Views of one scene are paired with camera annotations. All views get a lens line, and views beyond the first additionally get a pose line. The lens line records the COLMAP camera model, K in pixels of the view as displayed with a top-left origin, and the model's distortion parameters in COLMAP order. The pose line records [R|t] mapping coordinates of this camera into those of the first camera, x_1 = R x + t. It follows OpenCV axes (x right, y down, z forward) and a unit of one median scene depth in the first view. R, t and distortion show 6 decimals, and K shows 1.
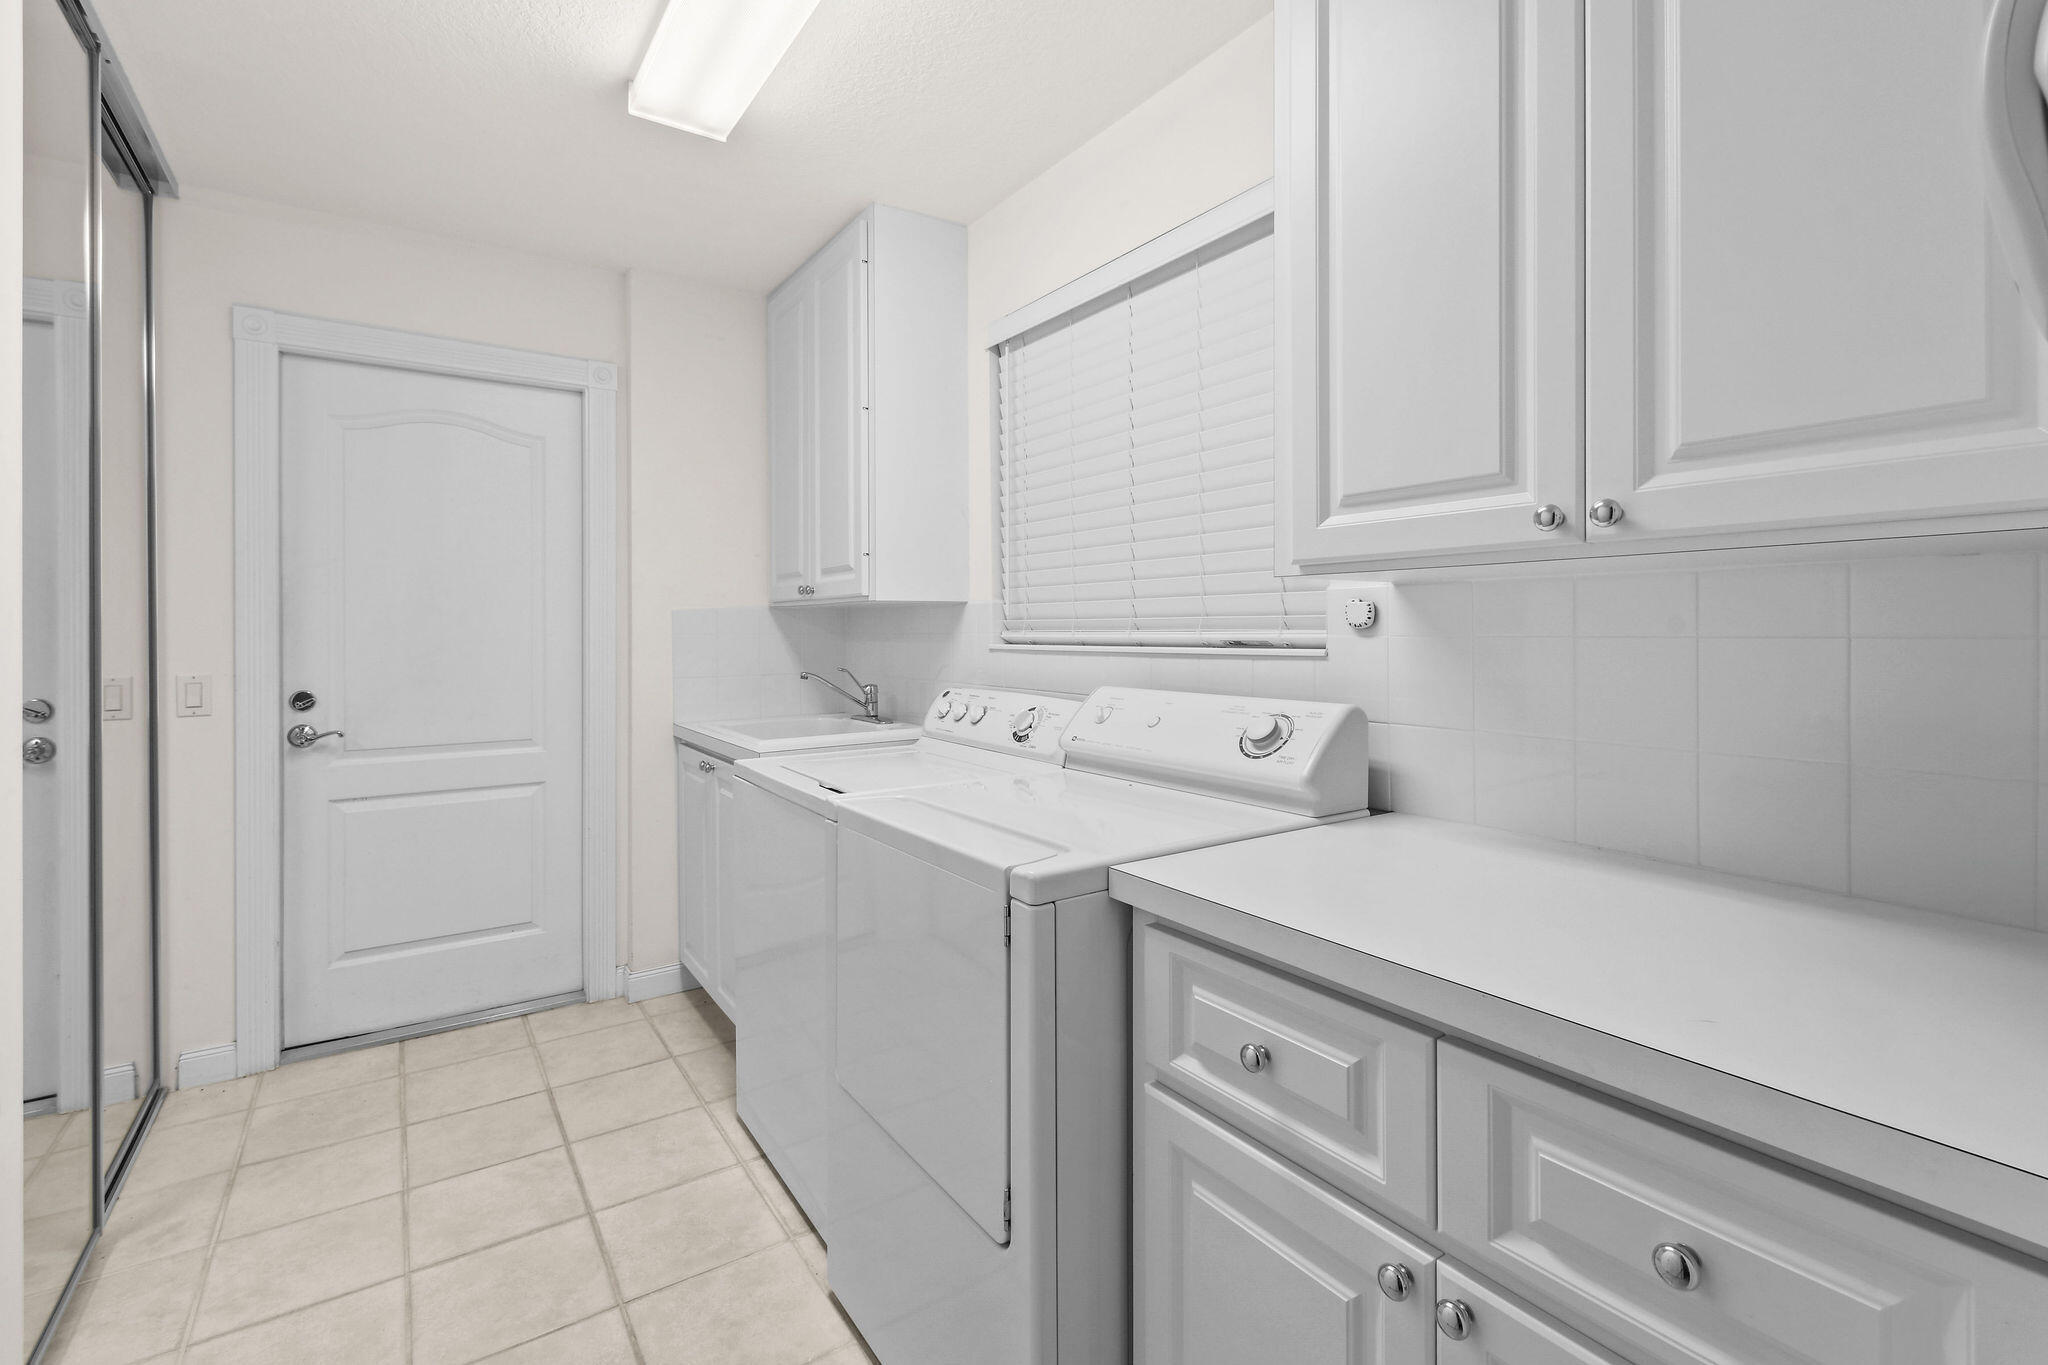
lens RADIAL K [[918.9, 0, 1040.8], [0, 918.9, 635.4], [0, 0, 1]] dist [0.009699, -0.004733]
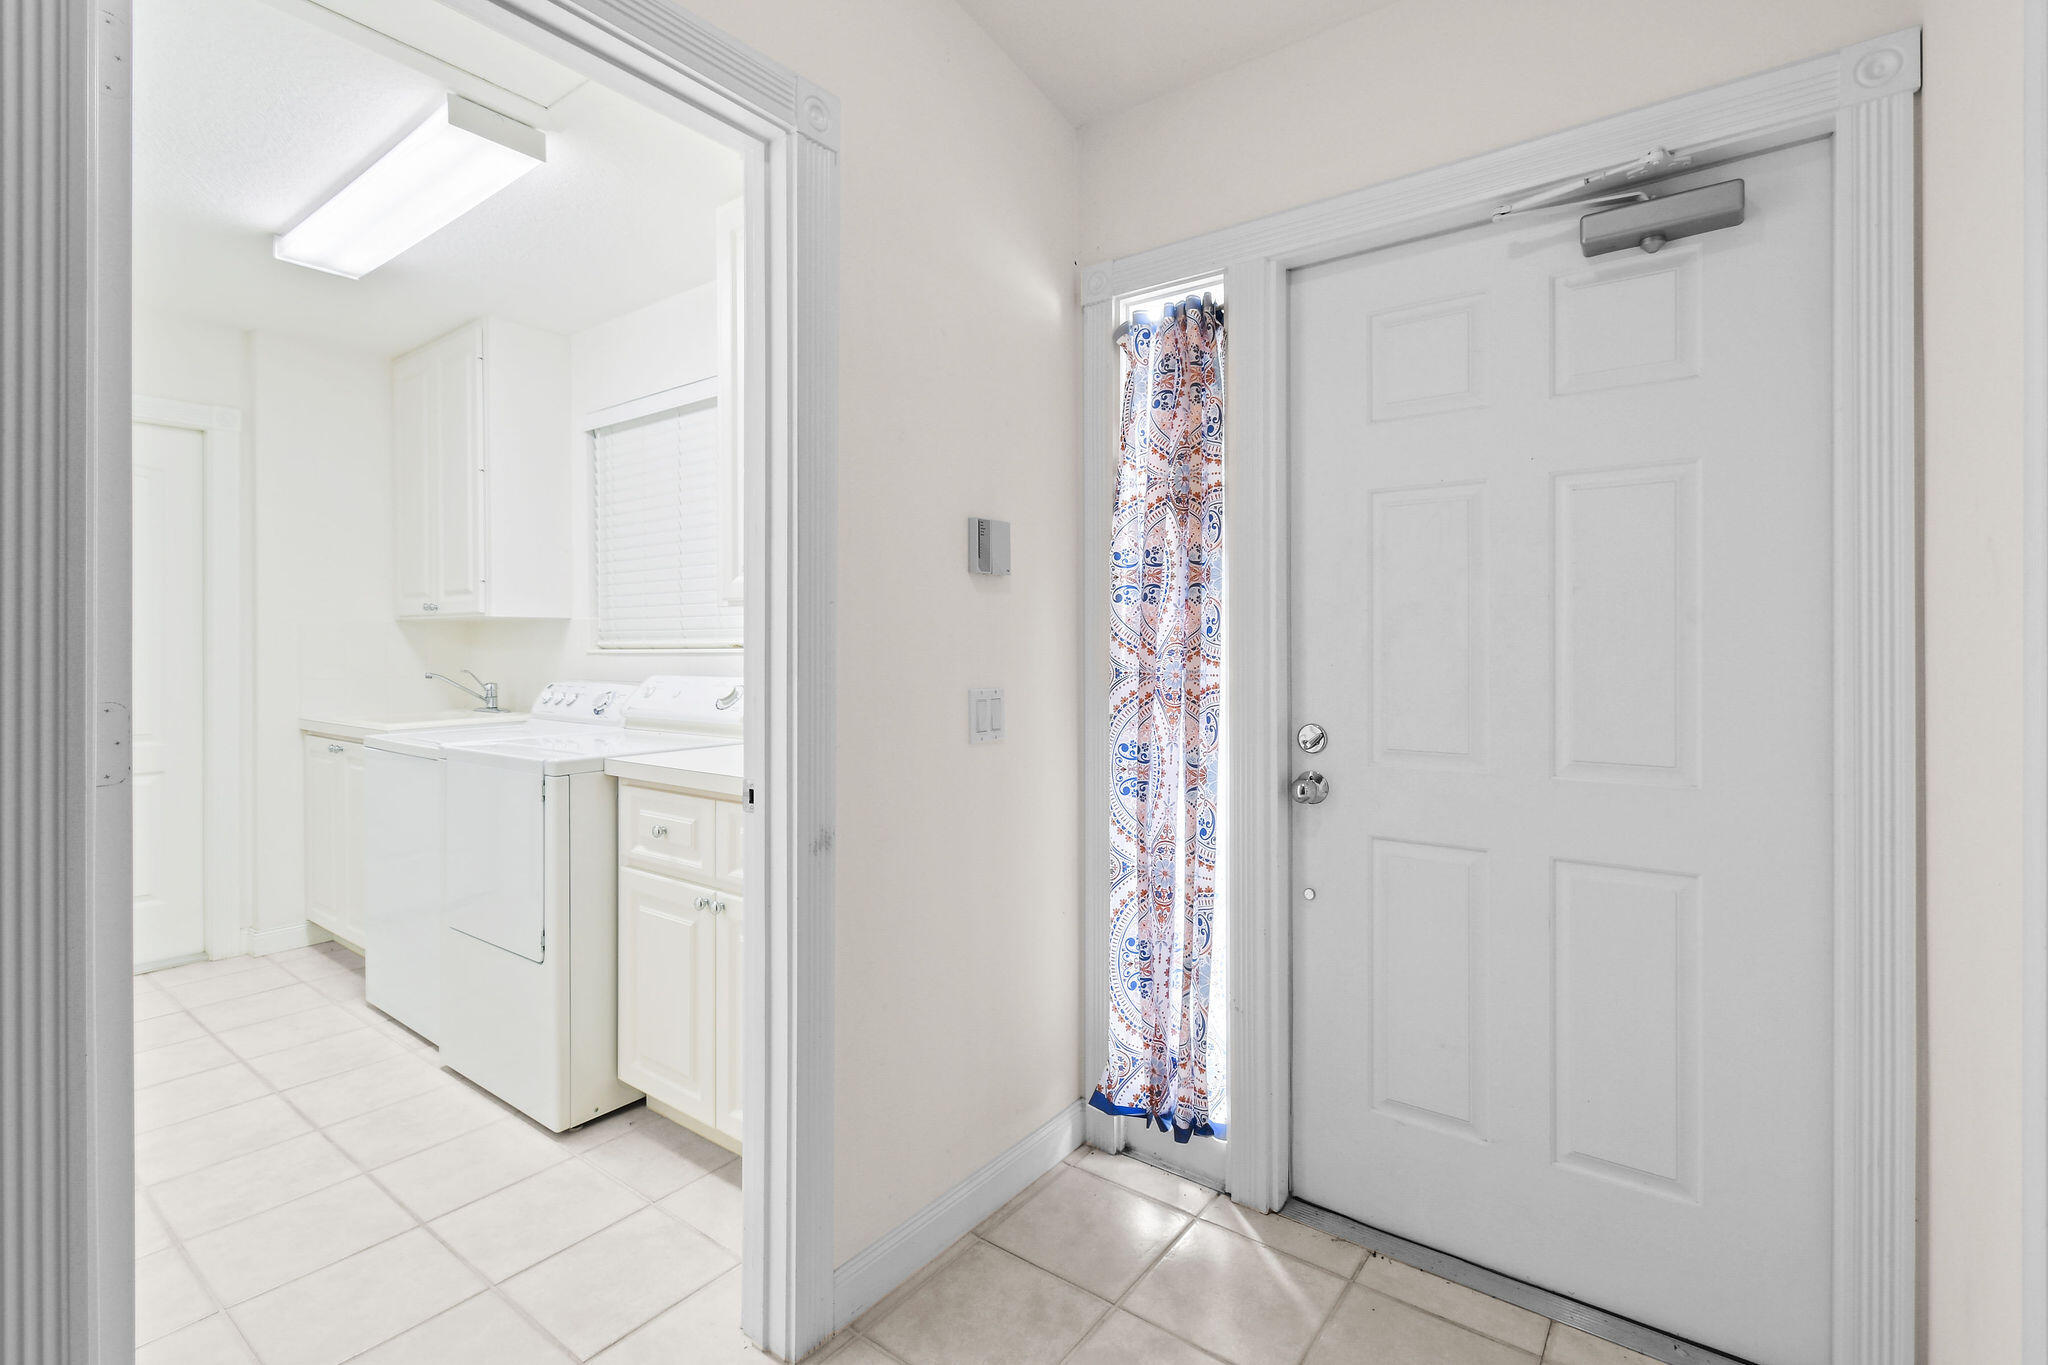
lens RADIAL K [[918.9, 0, 1046.2], [0, 918.9, 655.0], [0, 0, 1]] dist [0.009699, -0.004733]
pose [[0.947713, 0.000062, 0.319124, 0.155599], [-0.000332, 1.000000, 0.000792, 0.016523], [-0.319124, -0.000856, 0.947712, -0.513659]]
